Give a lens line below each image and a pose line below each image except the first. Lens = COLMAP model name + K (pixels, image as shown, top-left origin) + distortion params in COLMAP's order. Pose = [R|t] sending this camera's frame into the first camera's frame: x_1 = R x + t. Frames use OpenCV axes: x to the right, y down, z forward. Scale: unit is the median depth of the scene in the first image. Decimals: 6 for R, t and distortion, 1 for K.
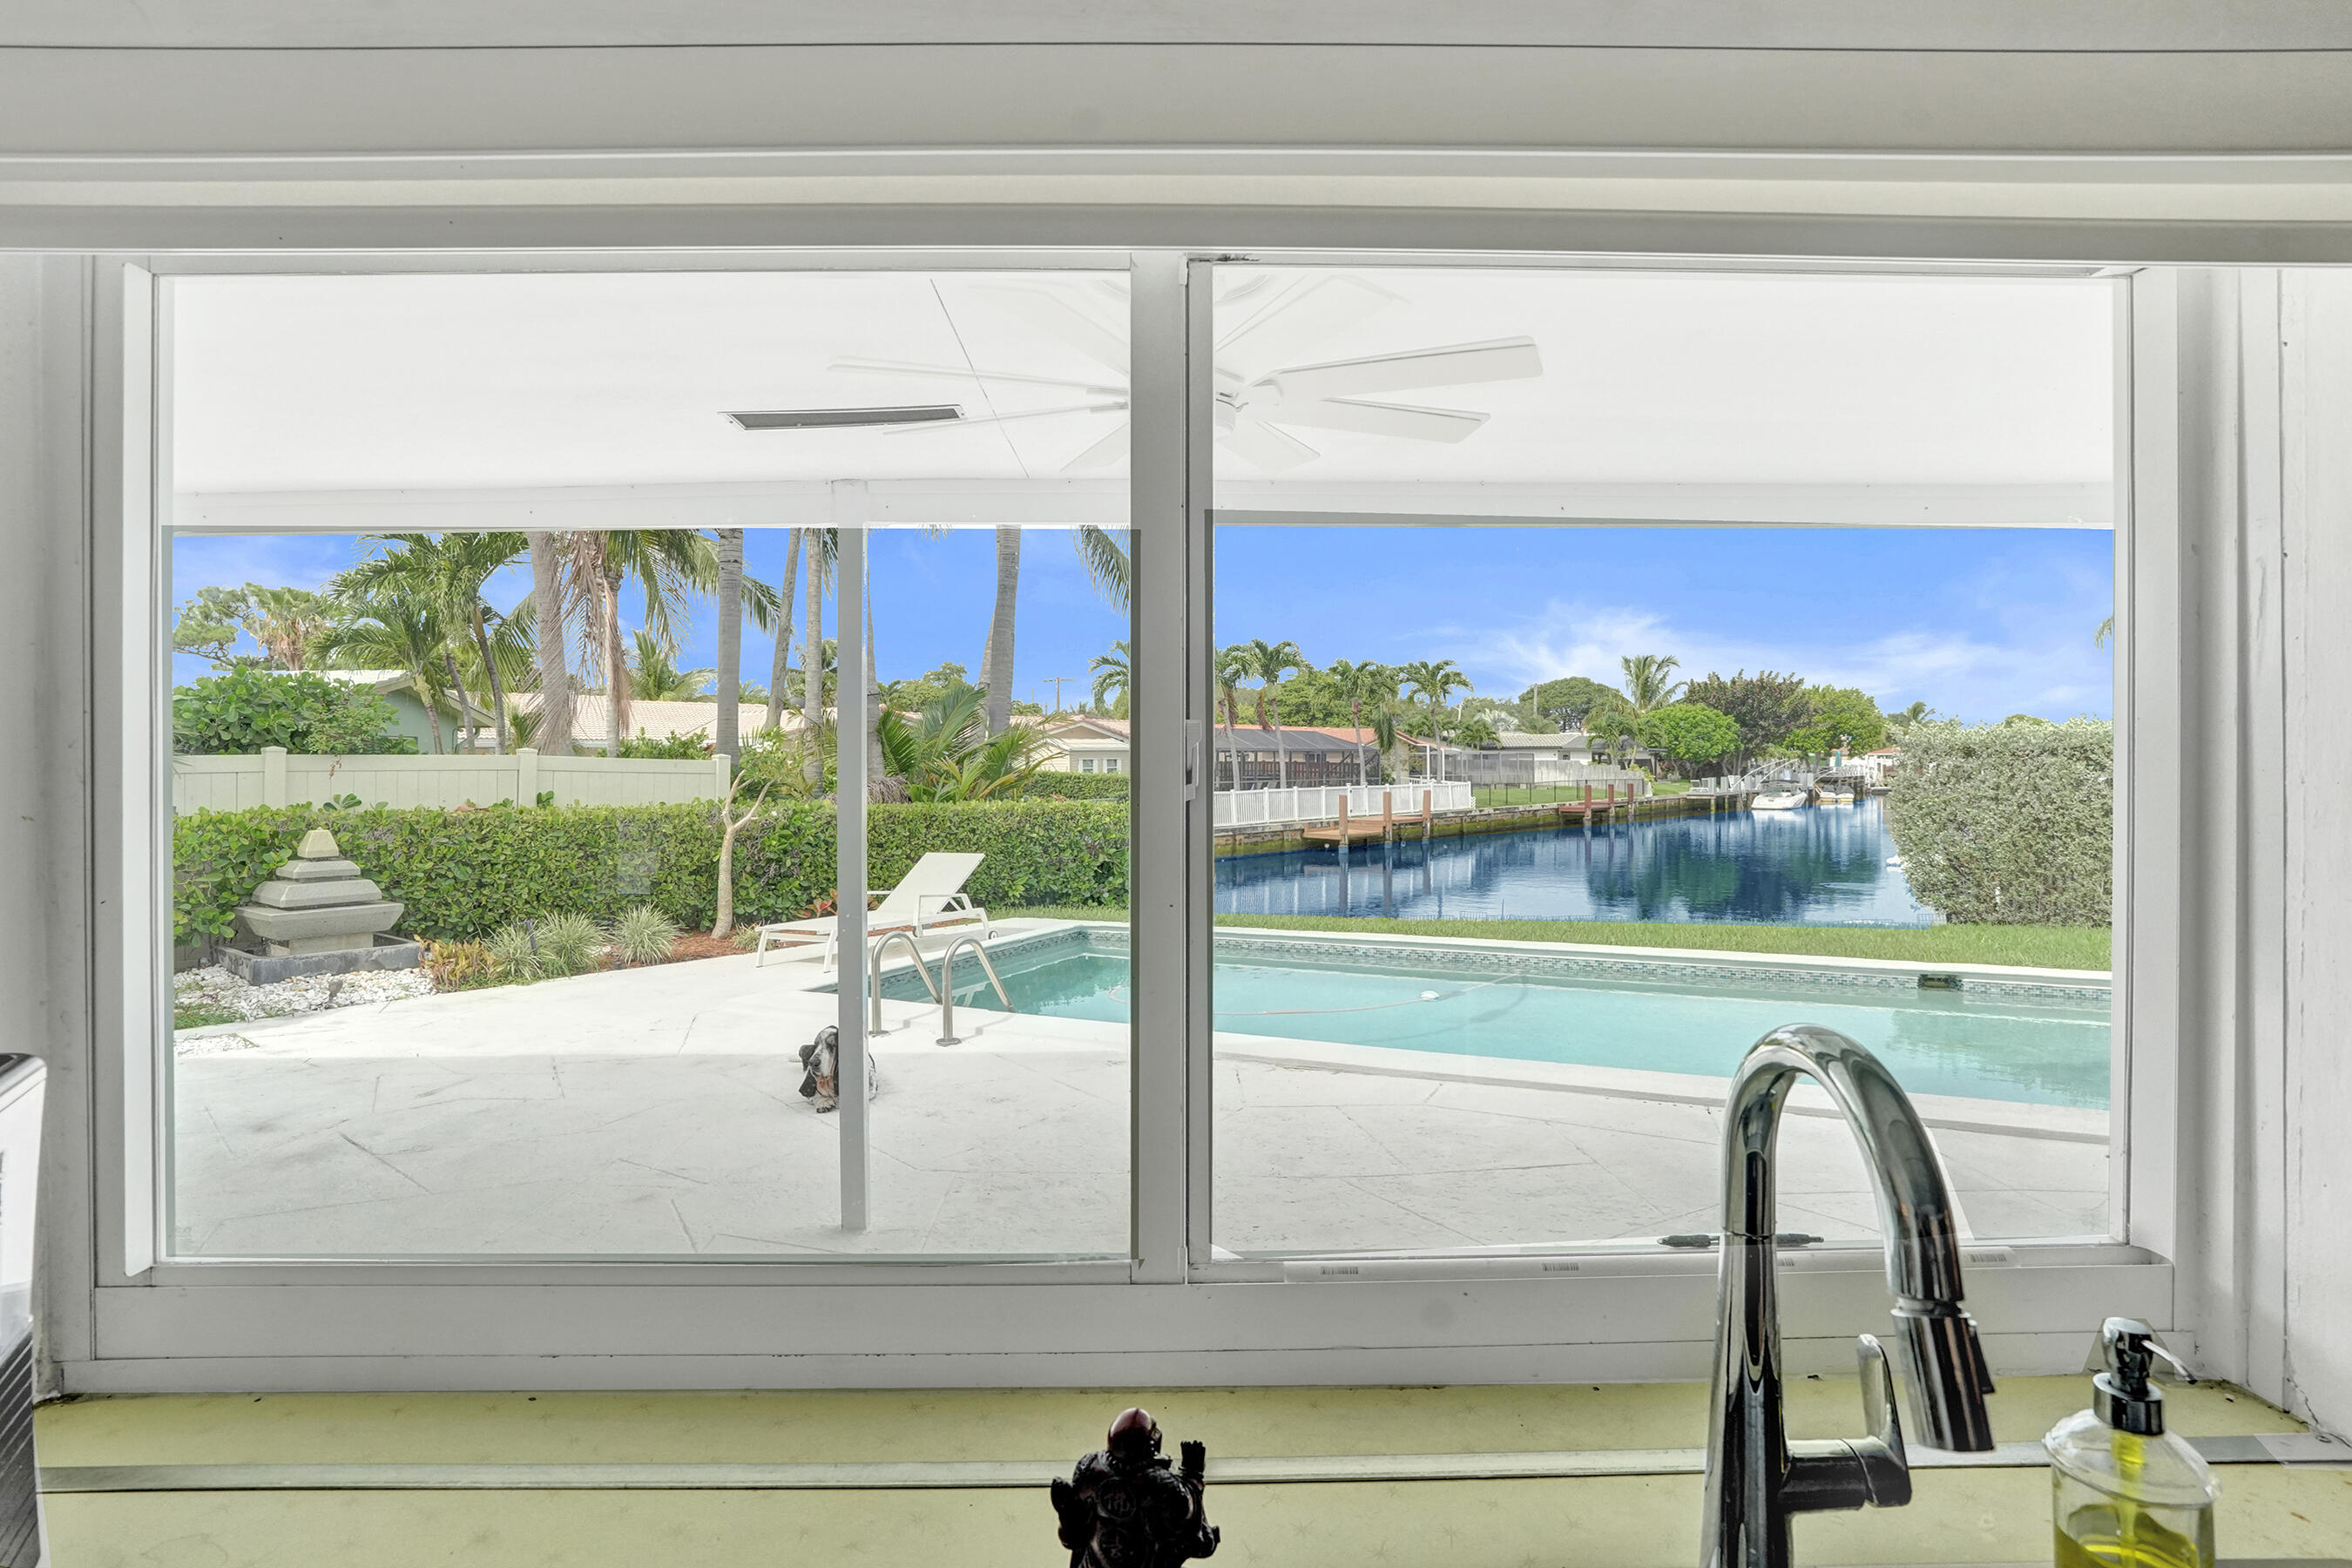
lens RADIAL K [[1278.3, 0, 1173.6], [0, 1278.3, 757.0], [0, 0, 1]] dist [-0.038812, 0.004299]
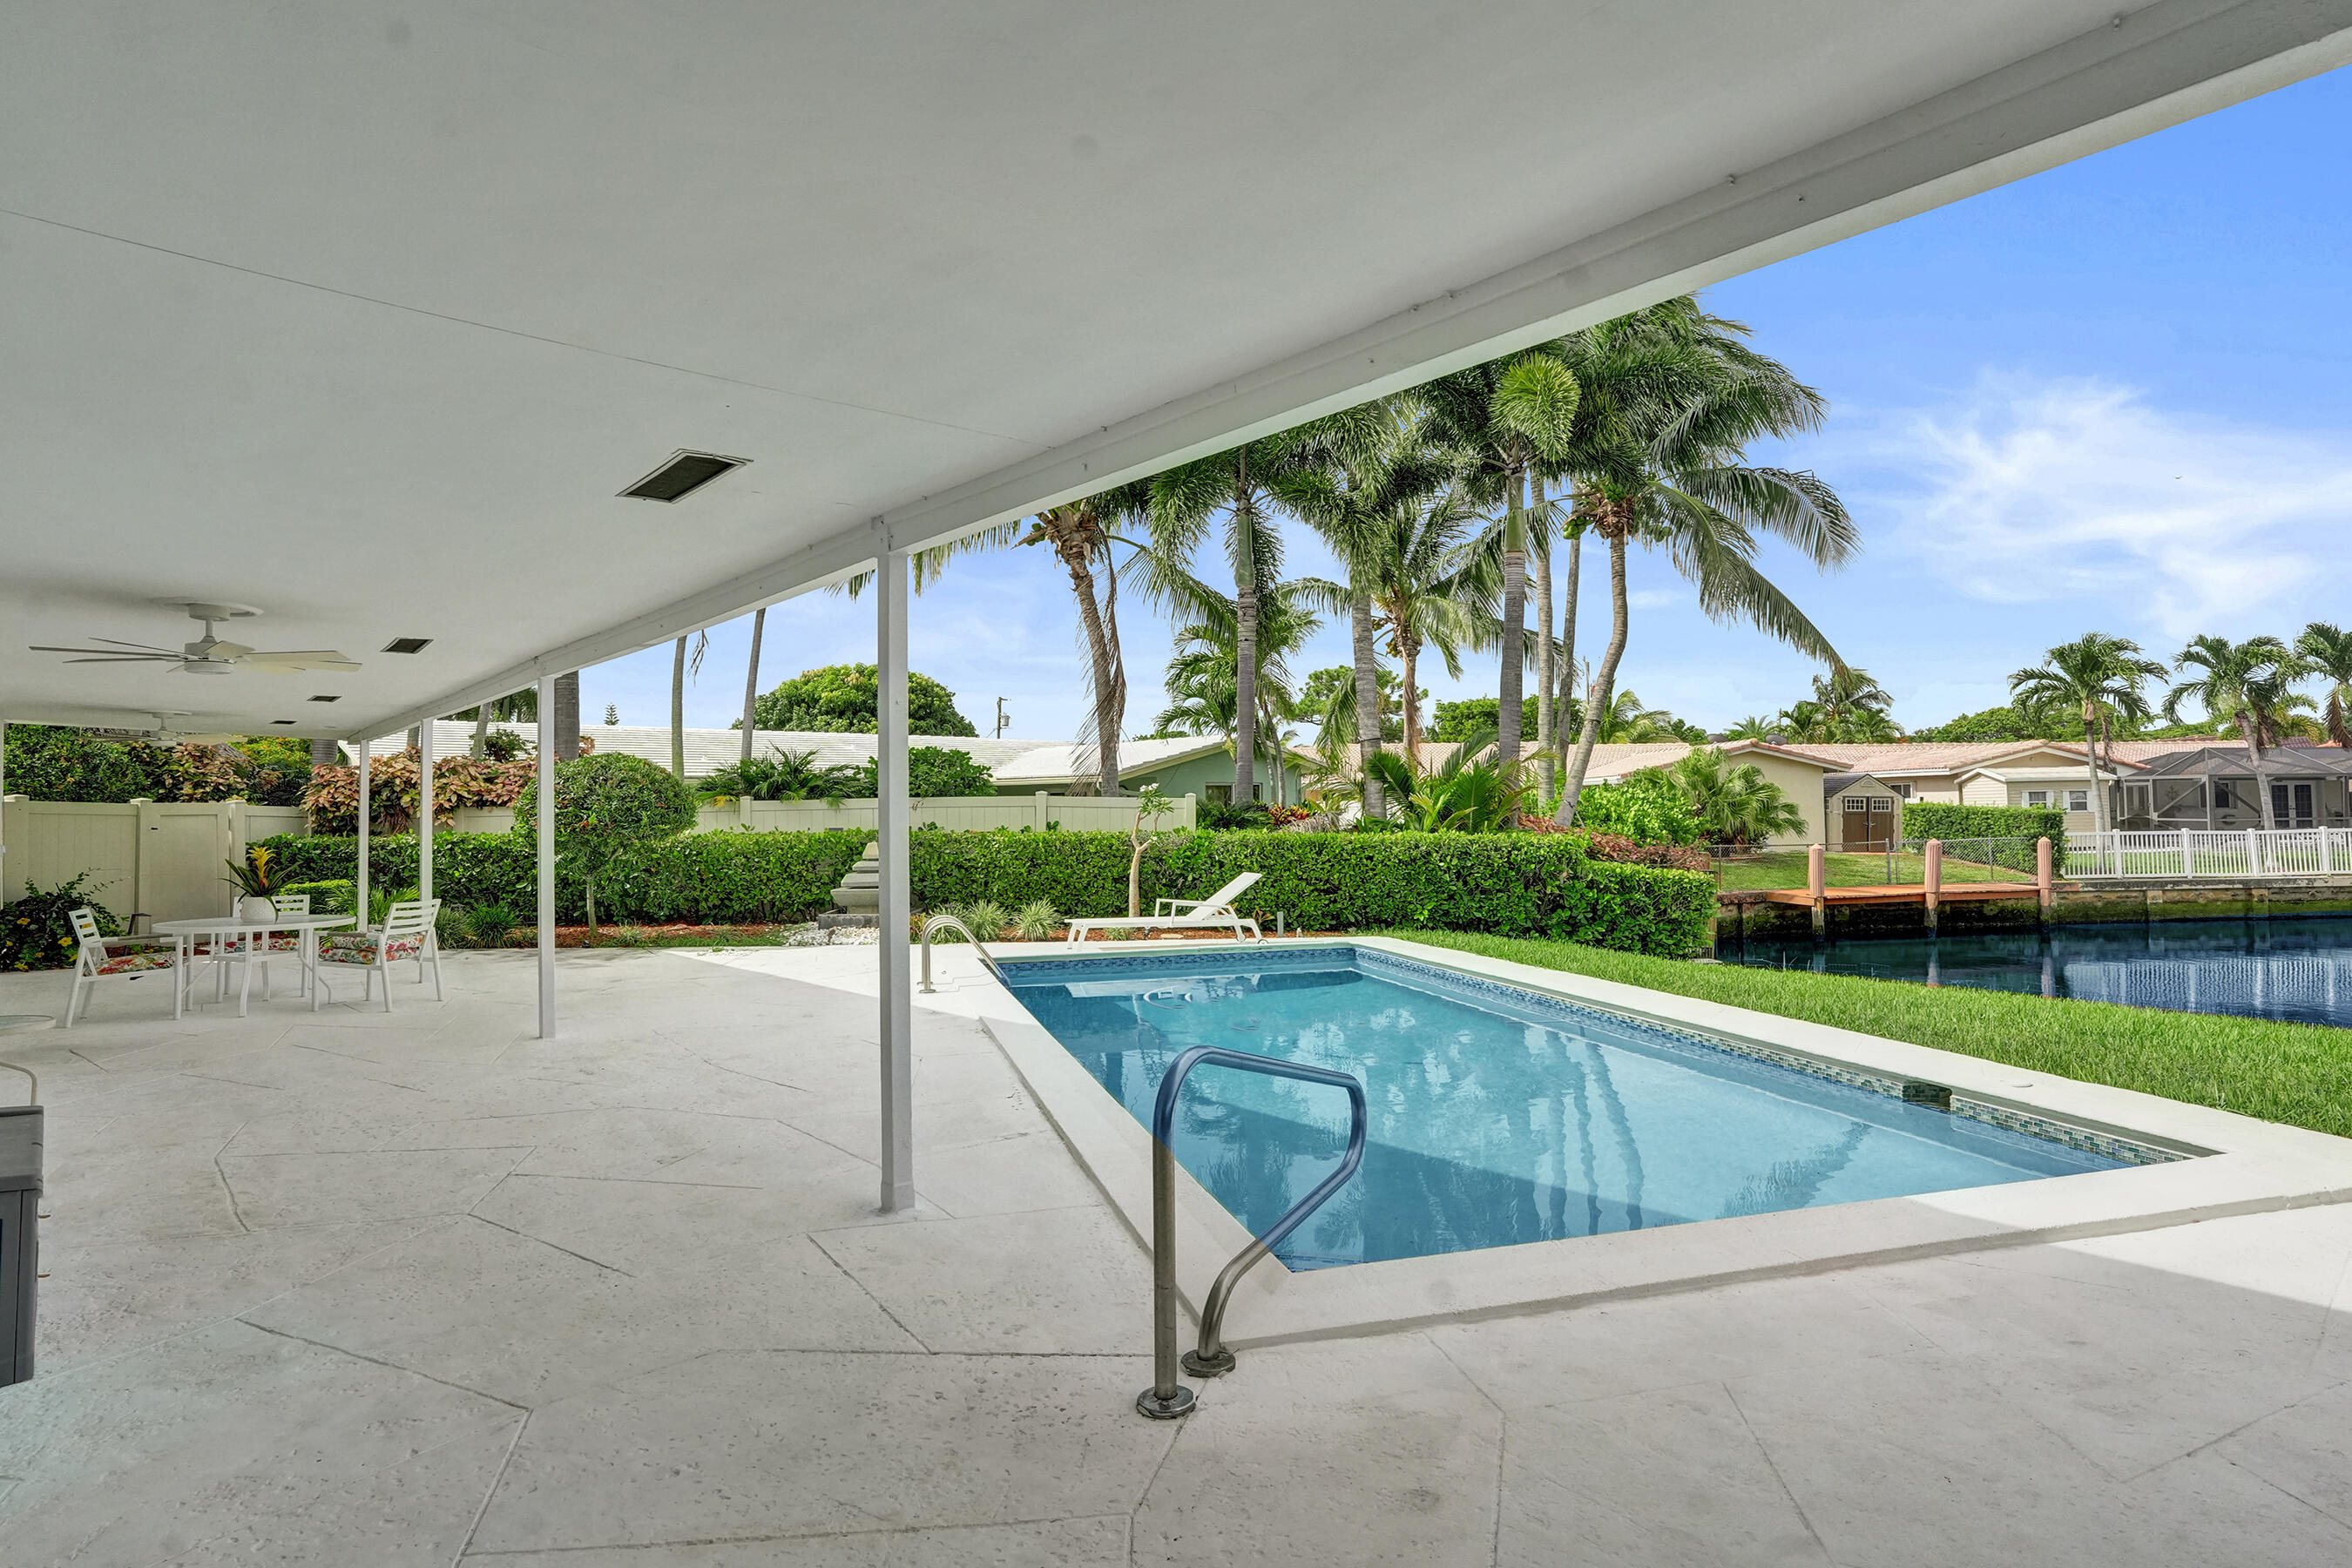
lens RADIAL K [[1227.2, 0, 1167.8], [0, 1227.2, 771.9], [0, 0, 1]] dist [-0.053907, 0.028537]
pose [[0.650882, -0.027030, -0.758698, 0.162441], [0.012300, 0.999610, -0.025060, 0.001951], [0.759079, 0.006979, 0.650961, 0.046005]]
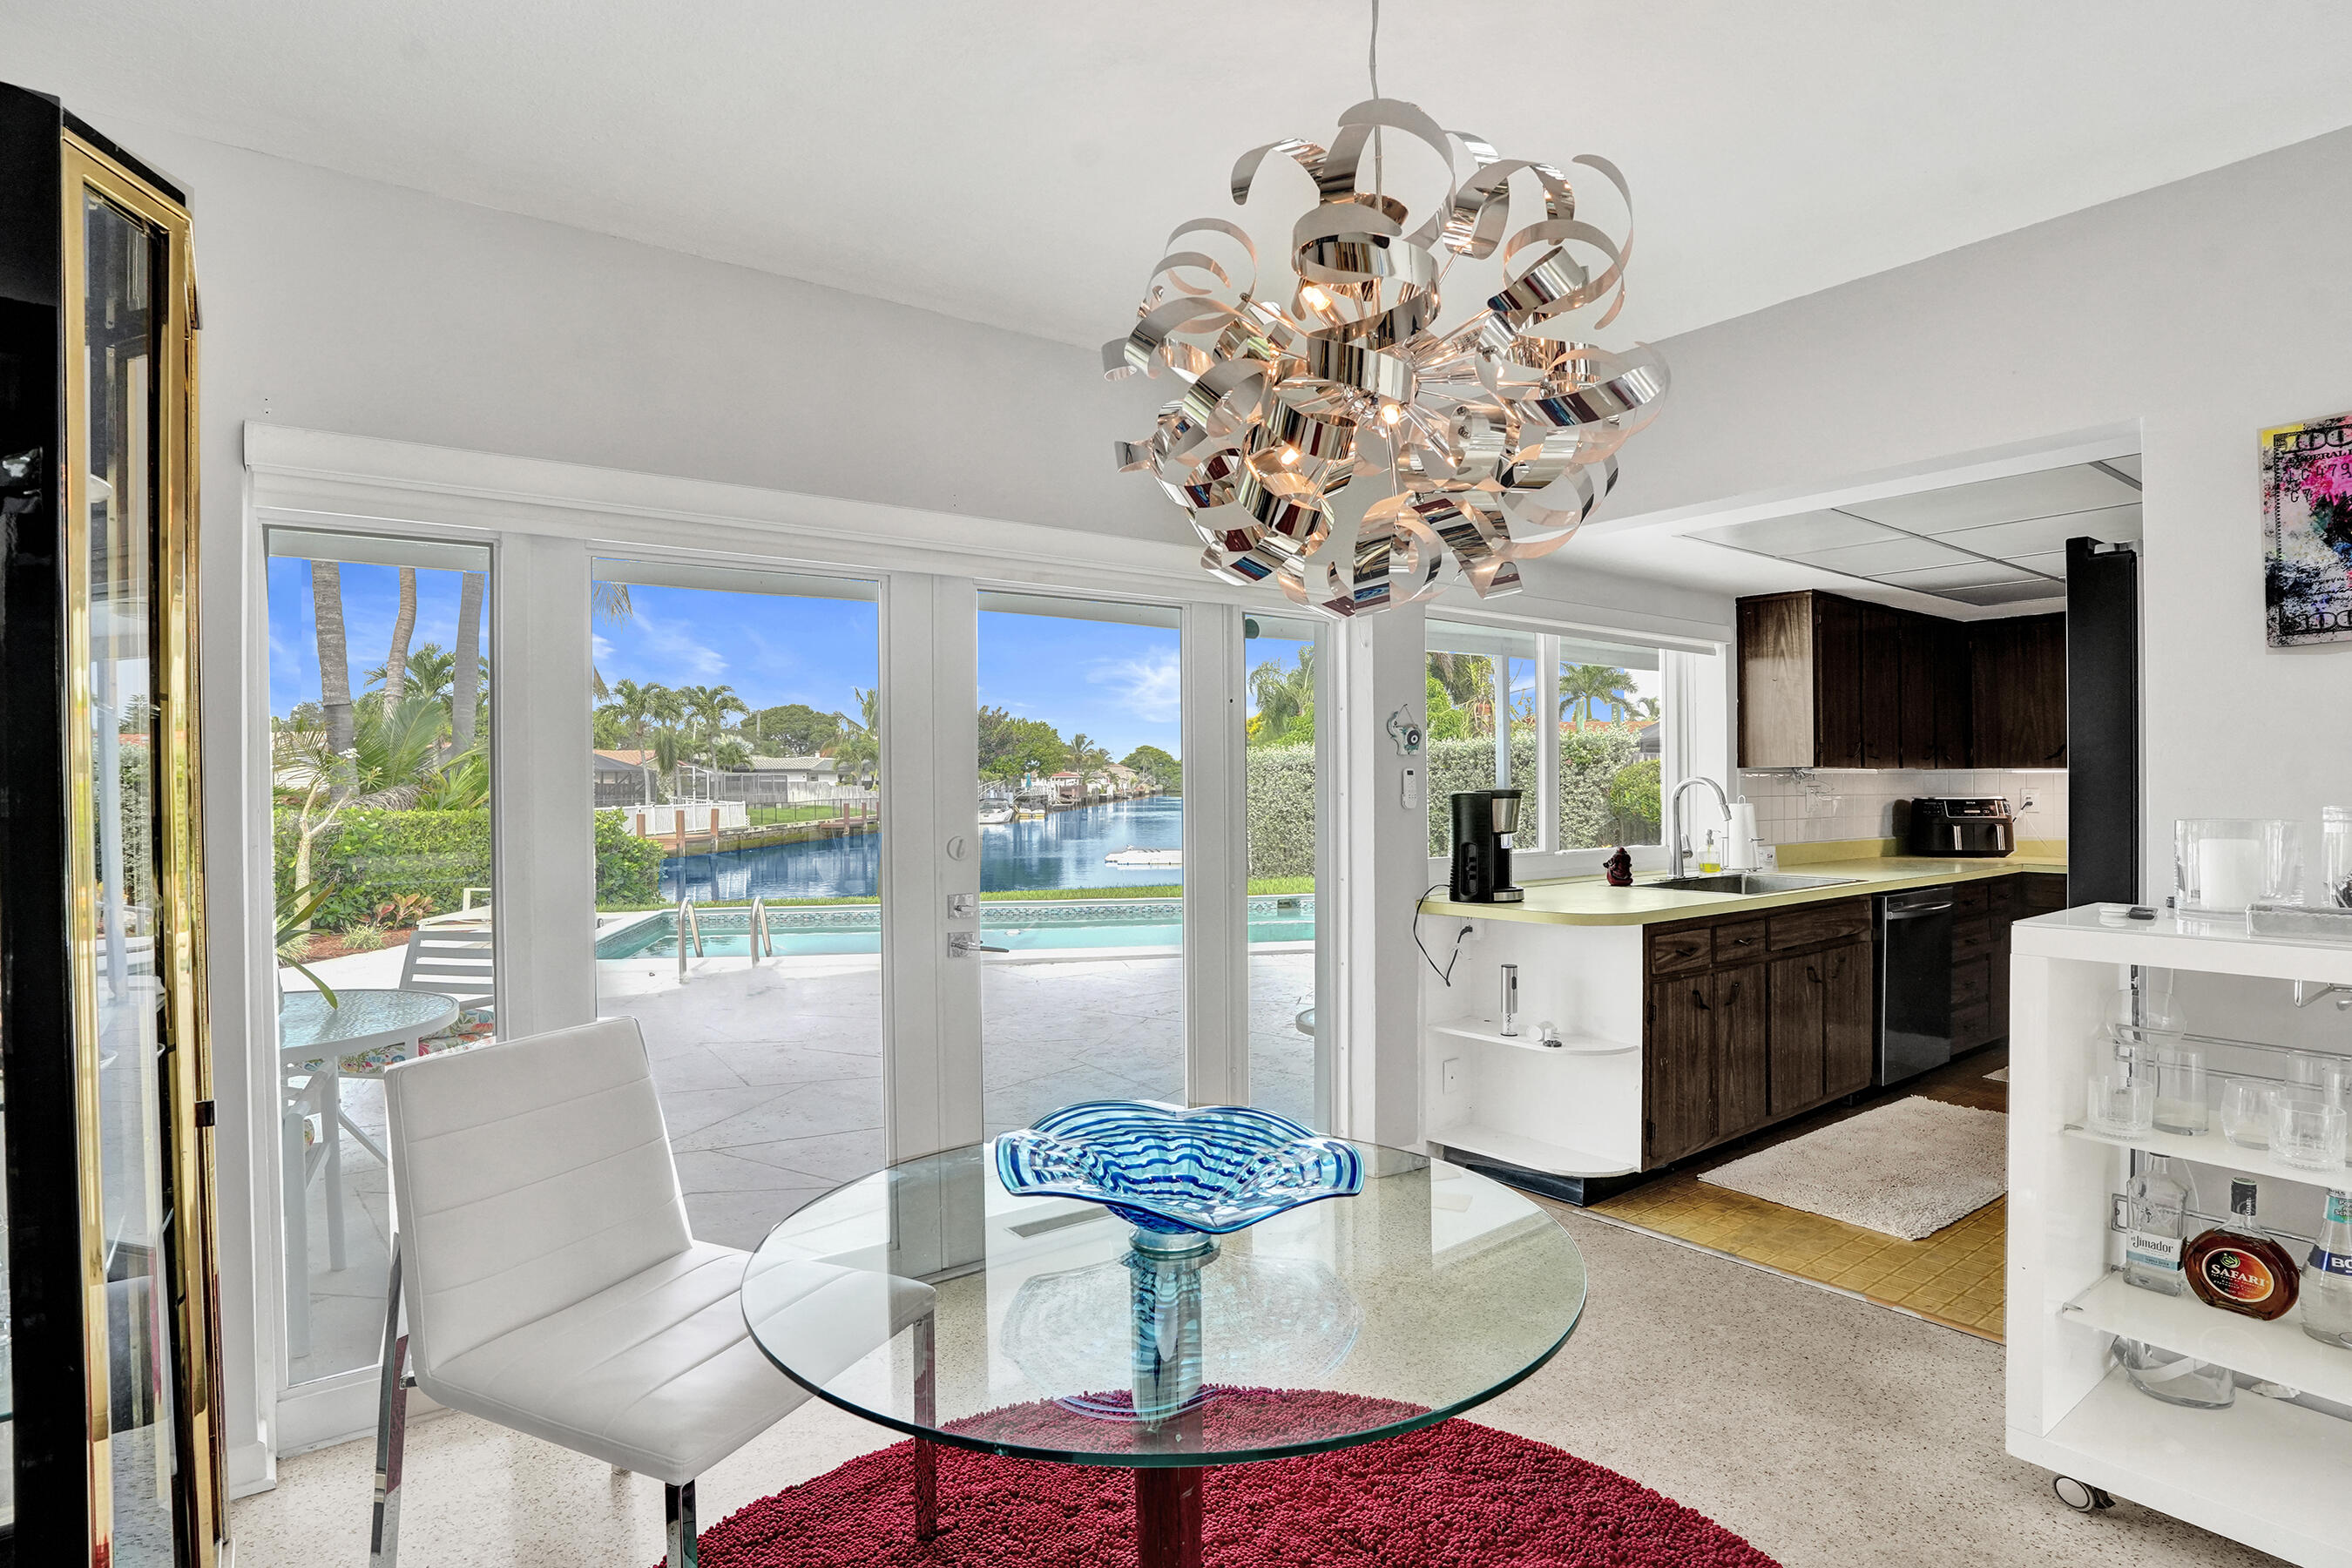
lens RADIAL K [[1227.2, 0, 1164.1], [0, 1227.2, 771.7], [0, 0, 1]] dist [-0.053907, 0.028537]
pose [[0.818021, 0.003078, 0.575180, -0.084853], [0.001286, 0.999973, -0.007182, 0.003563], [-0.575186, 0.006615, 0.817996, -0.041189]]
